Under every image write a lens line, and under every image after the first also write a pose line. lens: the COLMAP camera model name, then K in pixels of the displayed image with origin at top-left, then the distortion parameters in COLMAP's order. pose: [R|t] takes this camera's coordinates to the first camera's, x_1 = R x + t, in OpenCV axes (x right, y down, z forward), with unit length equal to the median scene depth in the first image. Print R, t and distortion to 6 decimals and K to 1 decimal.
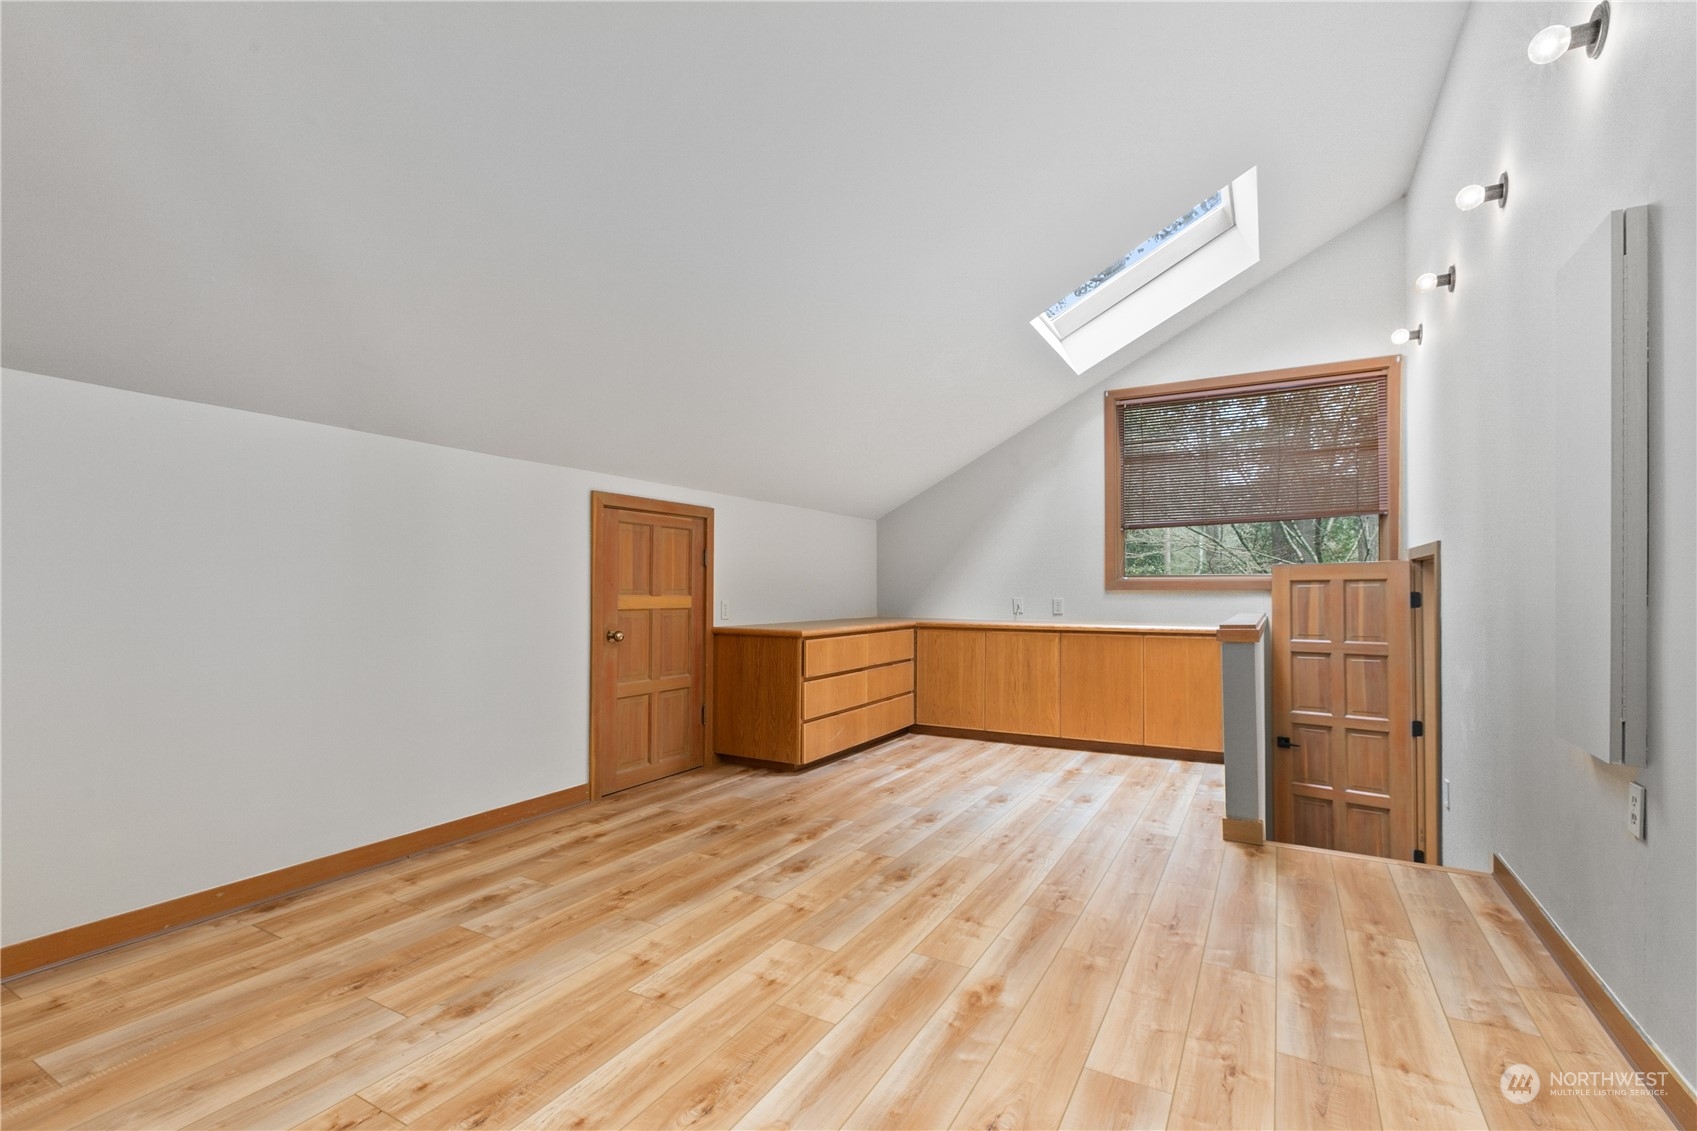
lens RADIAL K [[789.2, 0, 846.1], [0, 789.2, 577.5], [0, 0, 1]] dist [-0.001323, -0.000315]
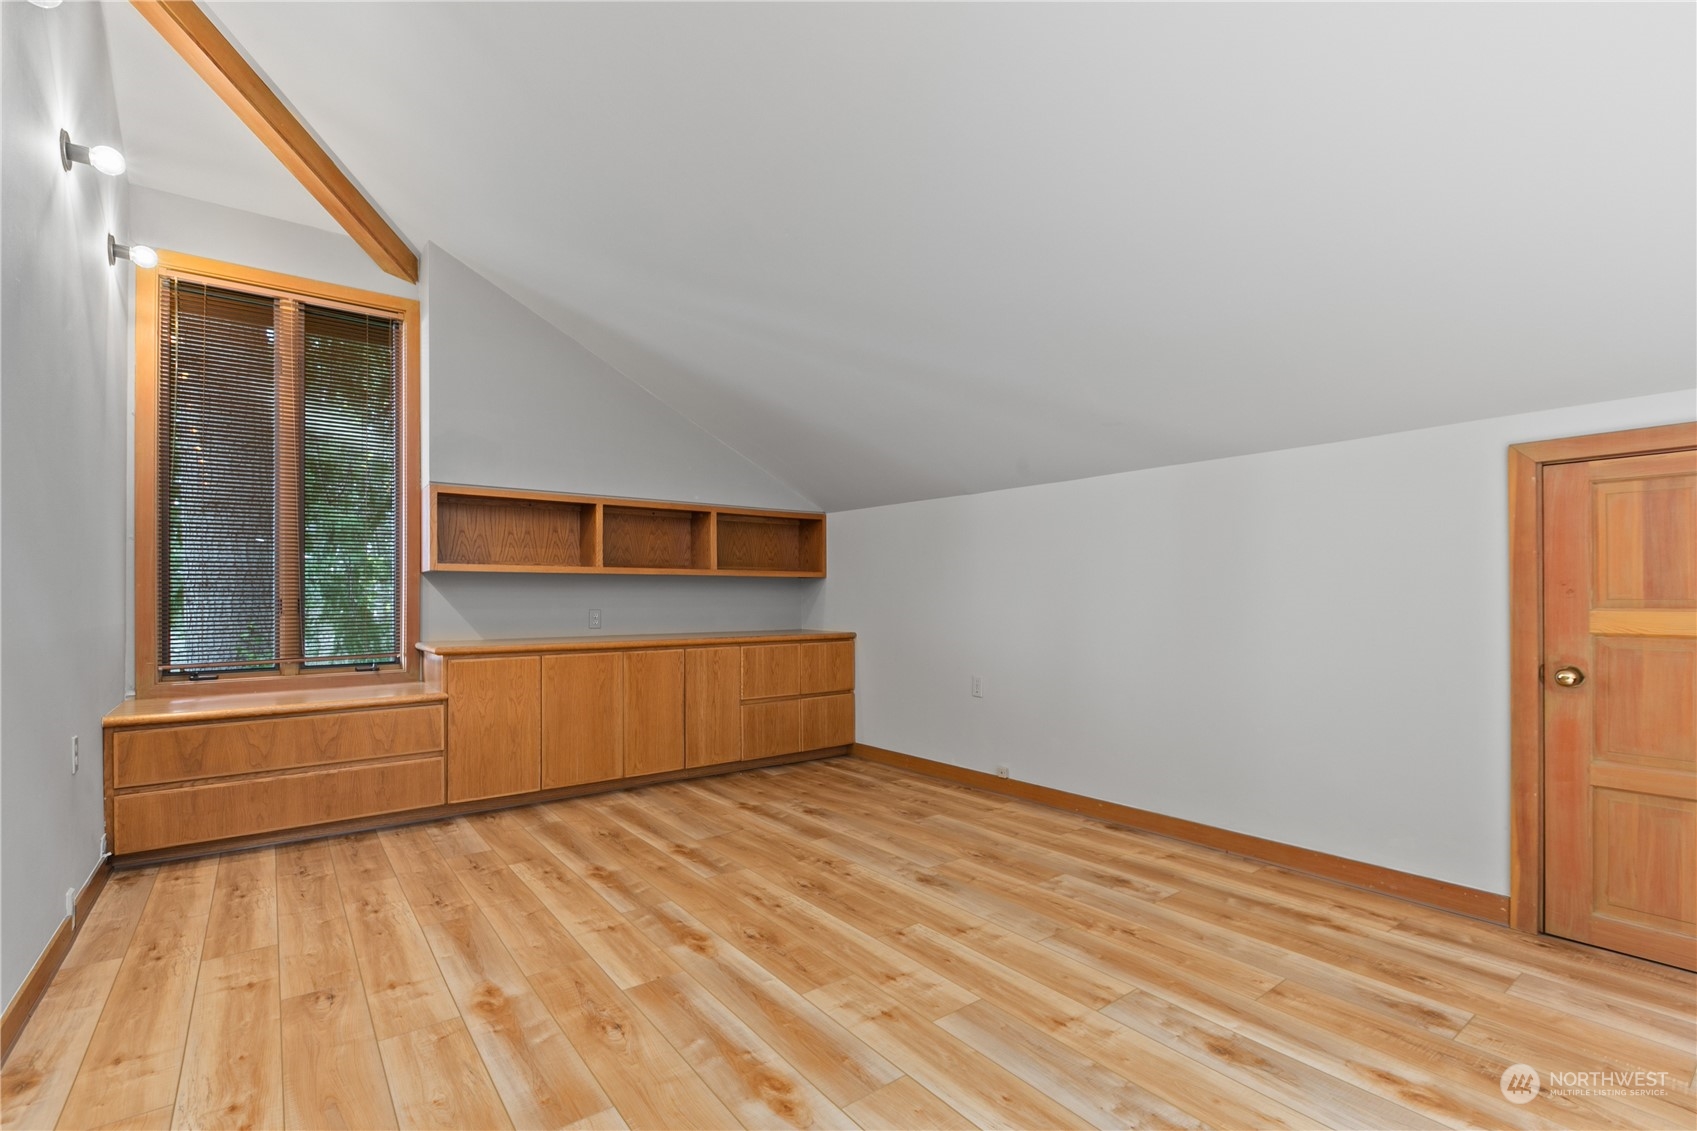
lens RADIAL K [[789.2, 0, 846.1], [0, 789.2, 577.5], [0, 0, 1]] dist [-0.001323, -0.000315]
pose [[-0.422283, -0.023100, -0.906170, 0.714310], [0.016163, 0.999324, -0.033006, 0.014484], [0.906320, -0.028585, -0.421624, 1.128153]]
